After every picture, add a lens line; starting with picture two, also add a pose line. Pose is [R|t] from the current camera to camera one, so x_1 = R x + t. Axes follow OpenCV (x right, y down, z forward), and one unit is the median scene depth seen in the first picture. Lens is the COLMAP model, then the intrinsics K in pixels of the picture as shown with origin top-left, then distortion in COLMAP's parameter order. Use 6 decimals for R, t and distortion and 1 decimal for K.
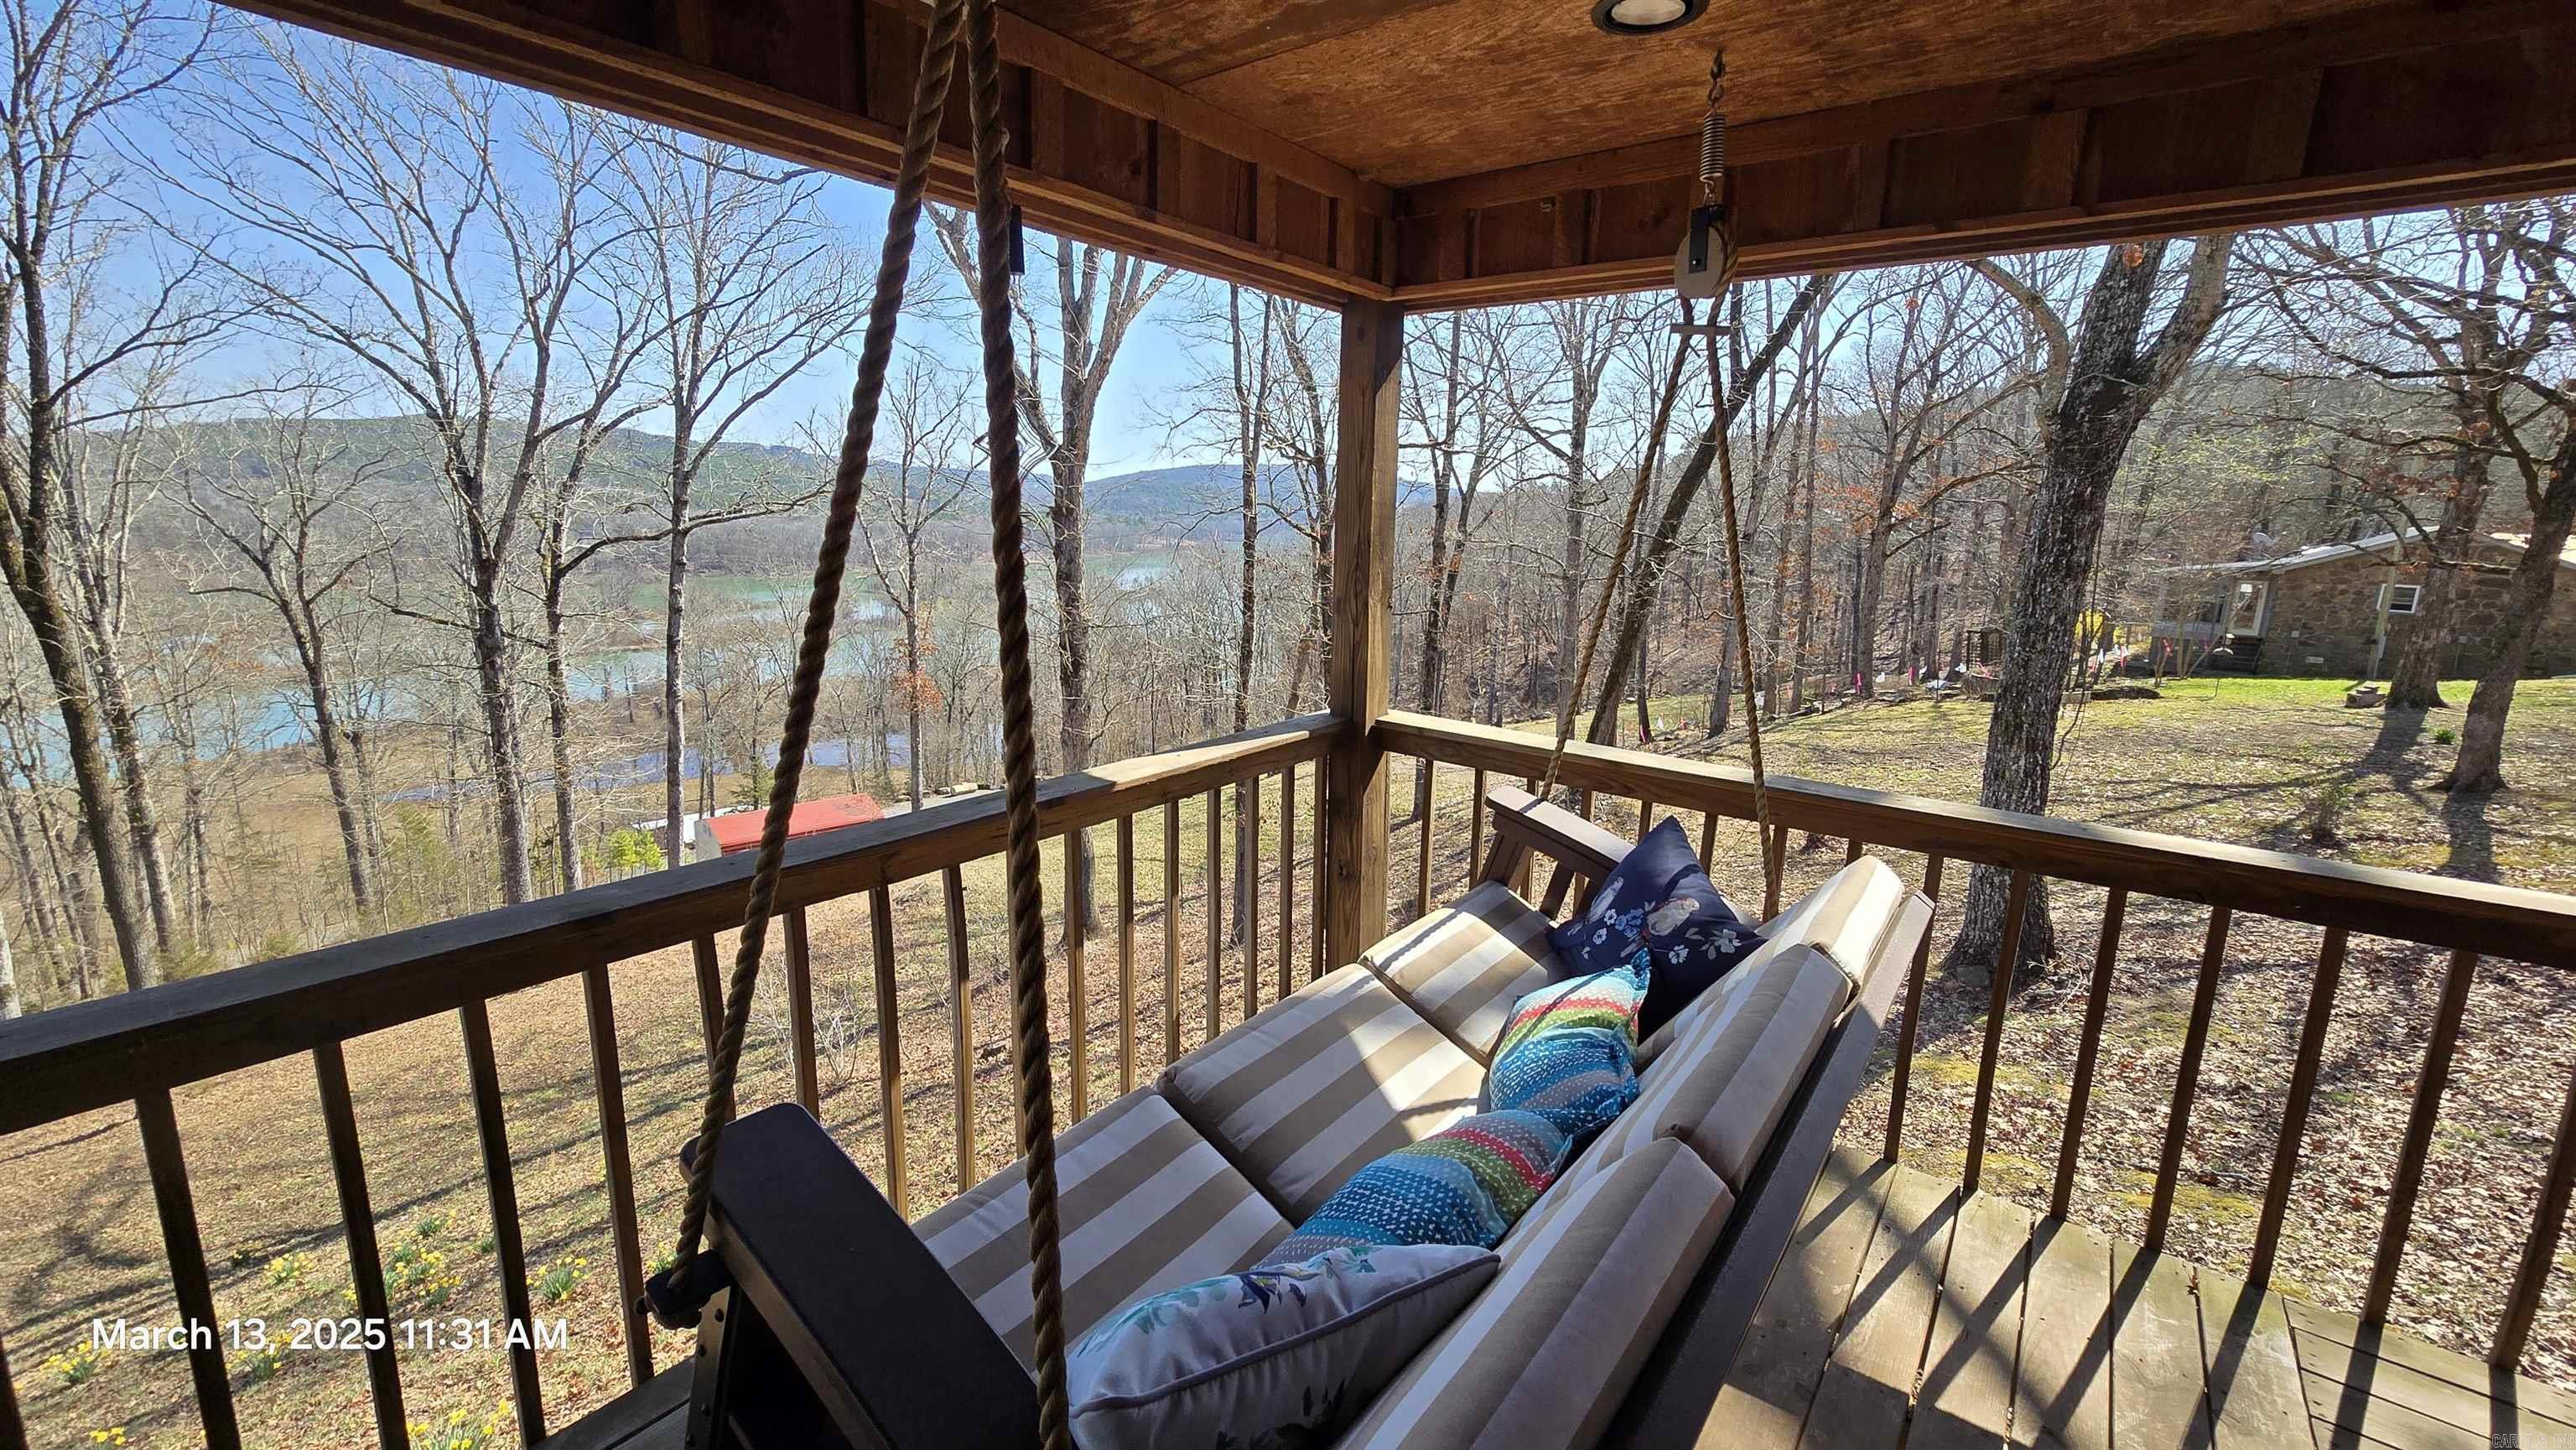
lens RADIAL K [[1048.0, 0, 1297.0], [0, 1048.0, 722.7], [0, 0, 1]] dist [-0.007662, 0.001314]
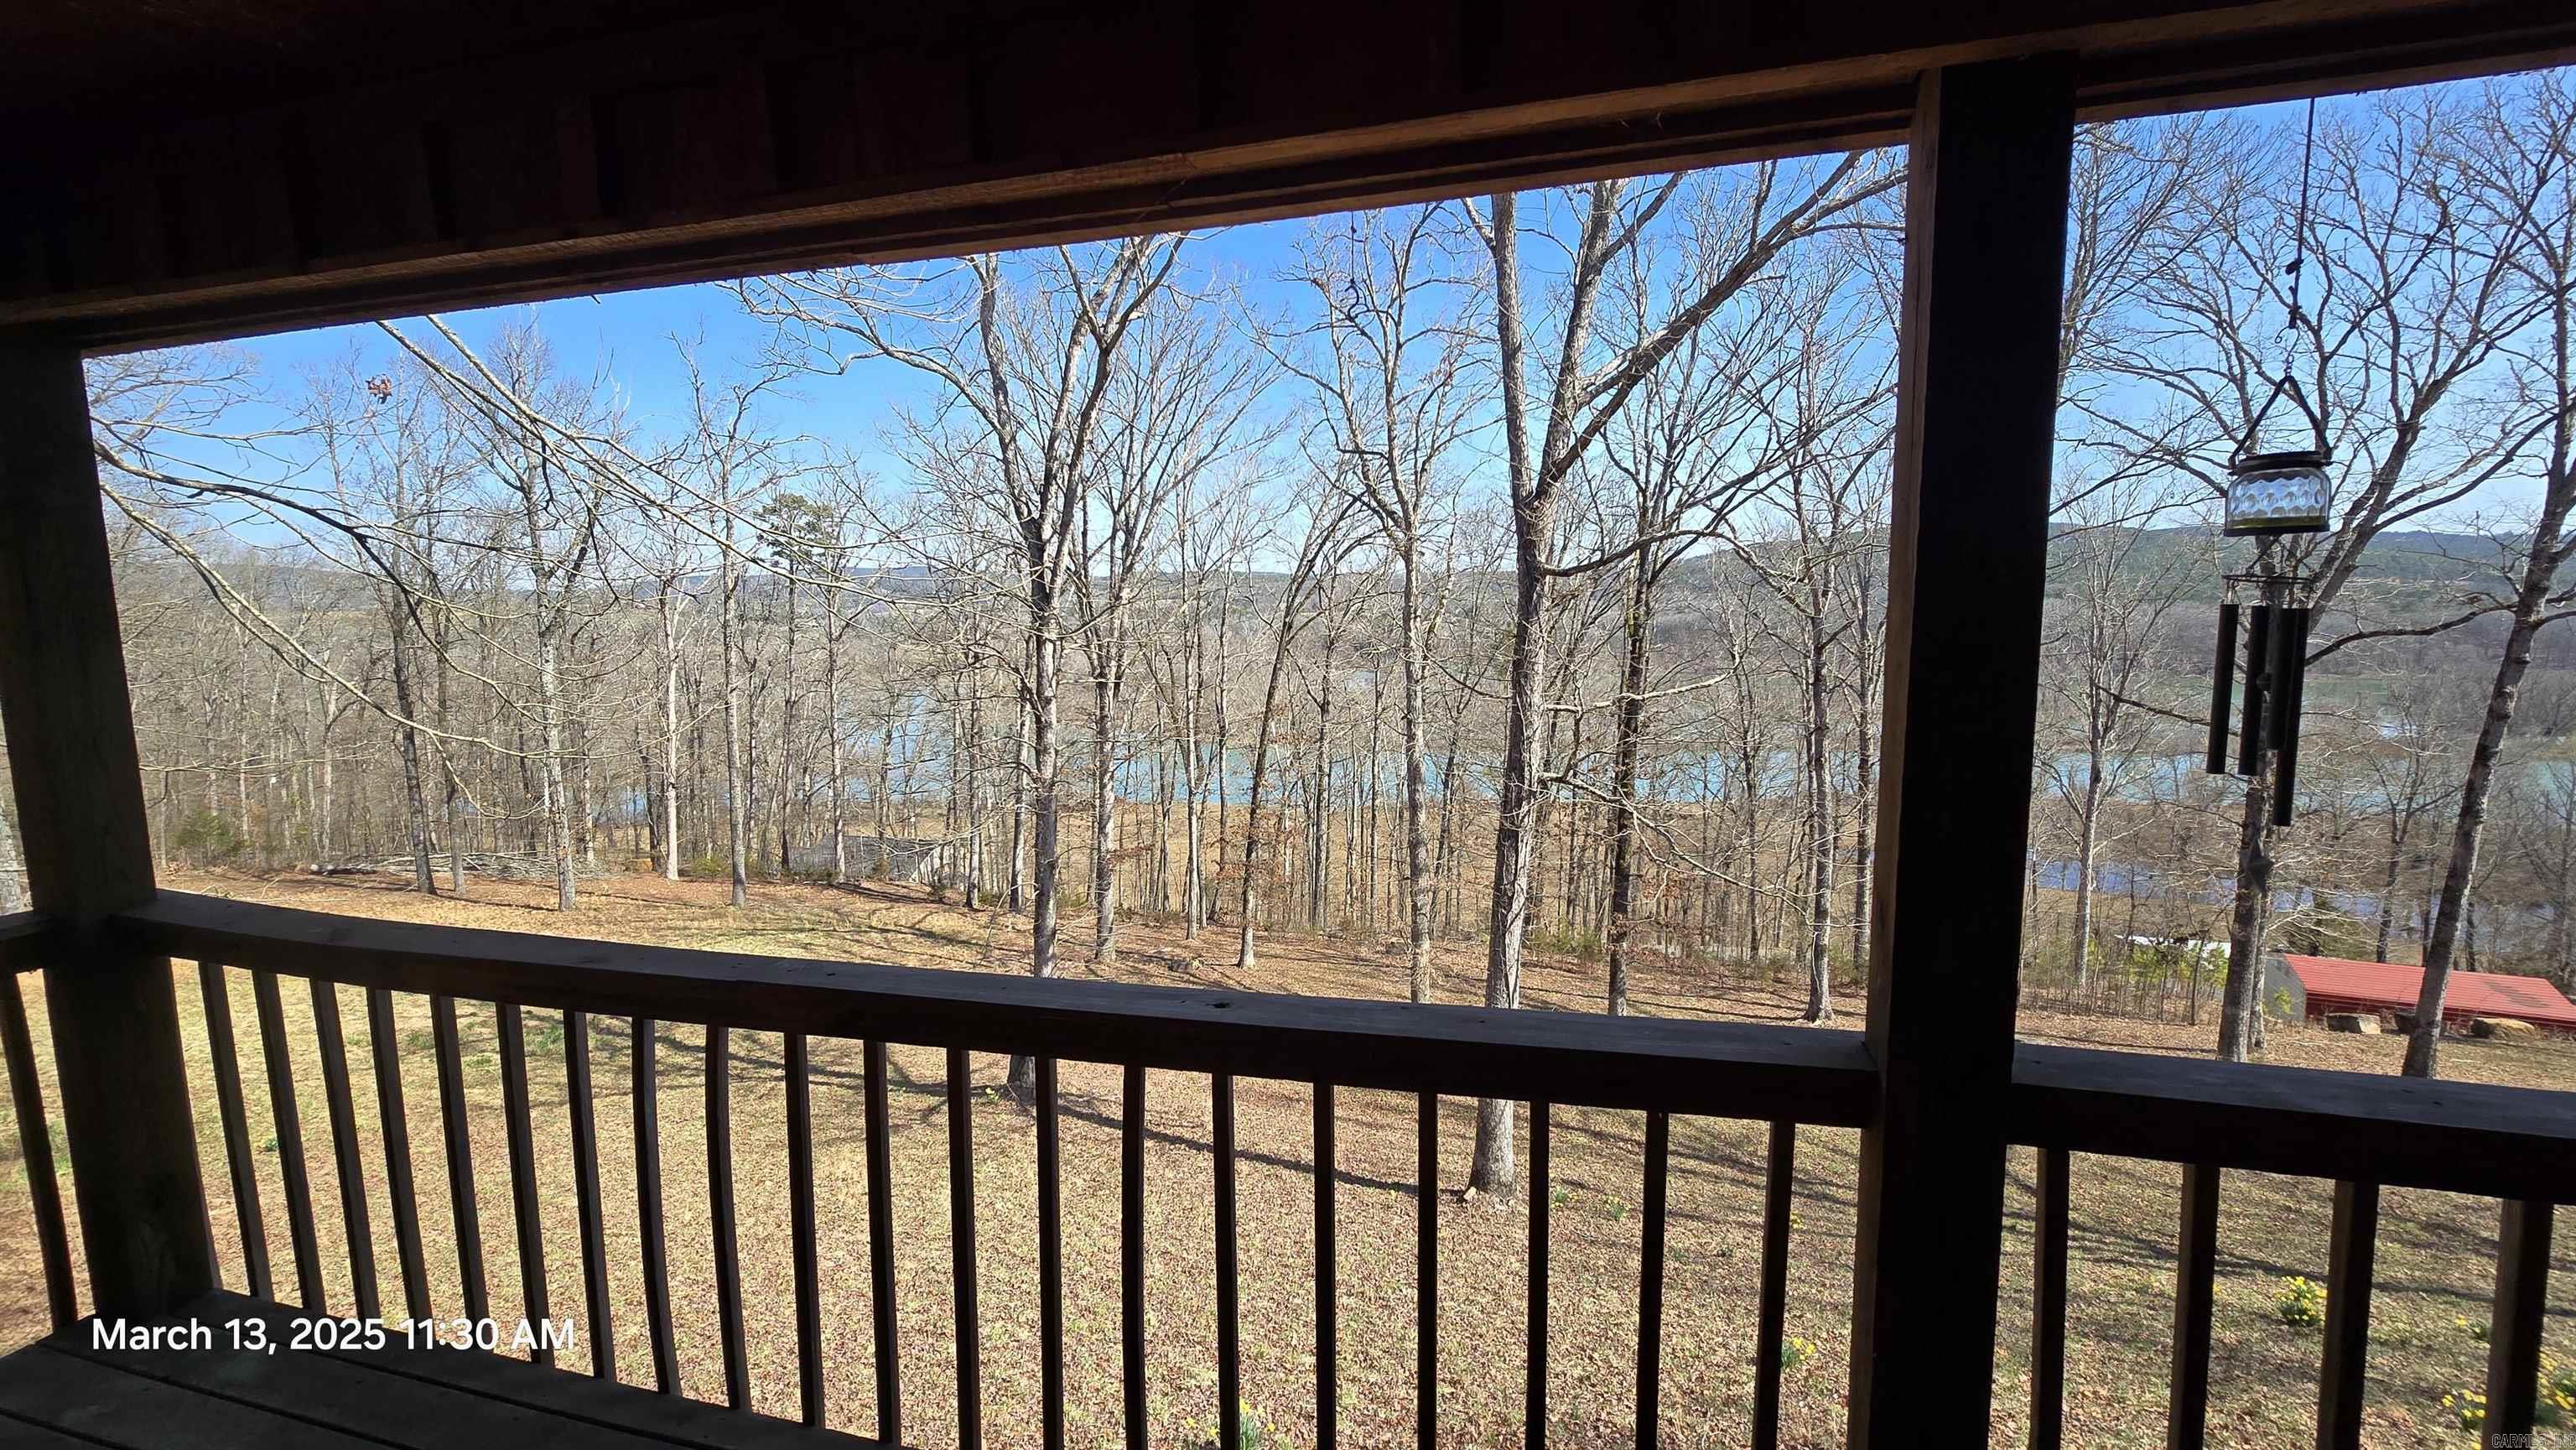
lens RADIAL K [[1048.0, 0, 1280.1], [0, 1048.0, 718.5], [0, 0, 1]] dist [-0.007662, 0.001314]
pose [[0.377466, 0.069859, -0.923385, -0.216336], [-0.158601, 0.987294, 0.009860, 0.049042], [0.912341, 0.142728, 0.383749, -0.255248]]
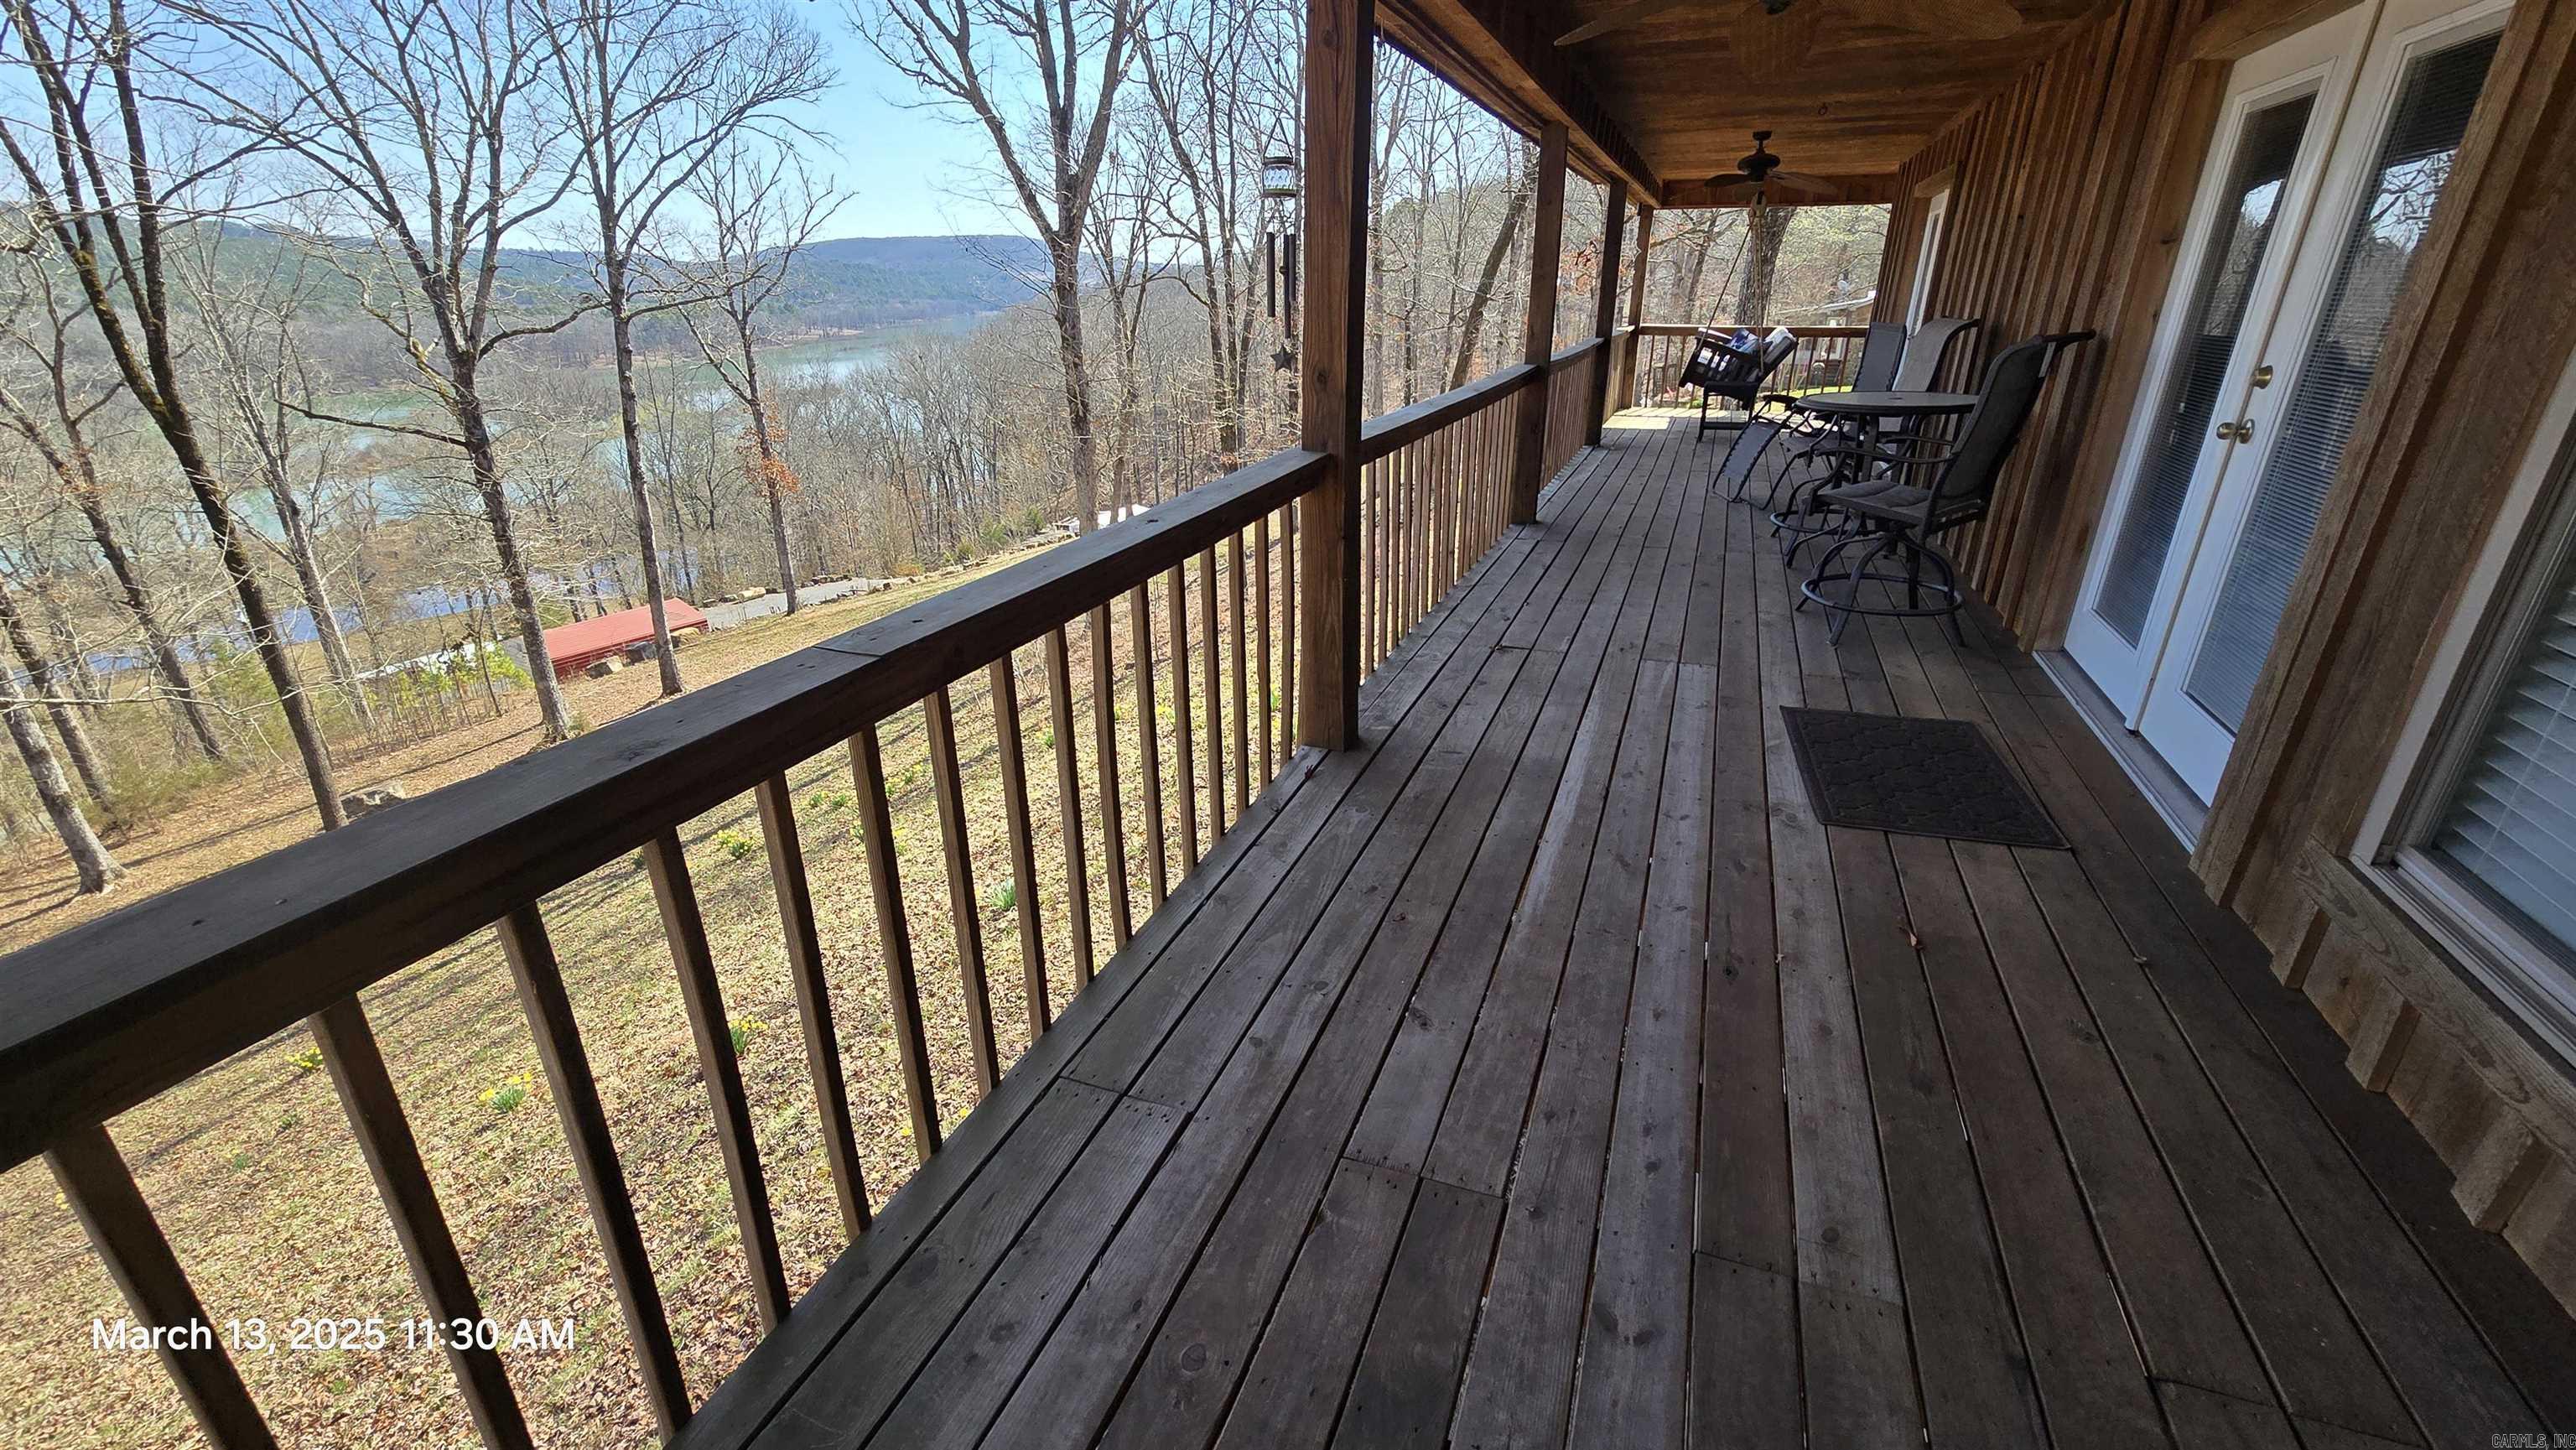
lens RADIAL K [[1048.0, 0, 1292.7], [0, 1048.0, 718.5], [0, 0, 1]] dist [-0.007662, 0.001314]
pose [[0.959381, -0.132688, 0.248963, -0.282356], [0.082642, 0.975957, 0.201687, 0.065161], [-0.269739, -0.172920, 0.947280, -0.310262]]
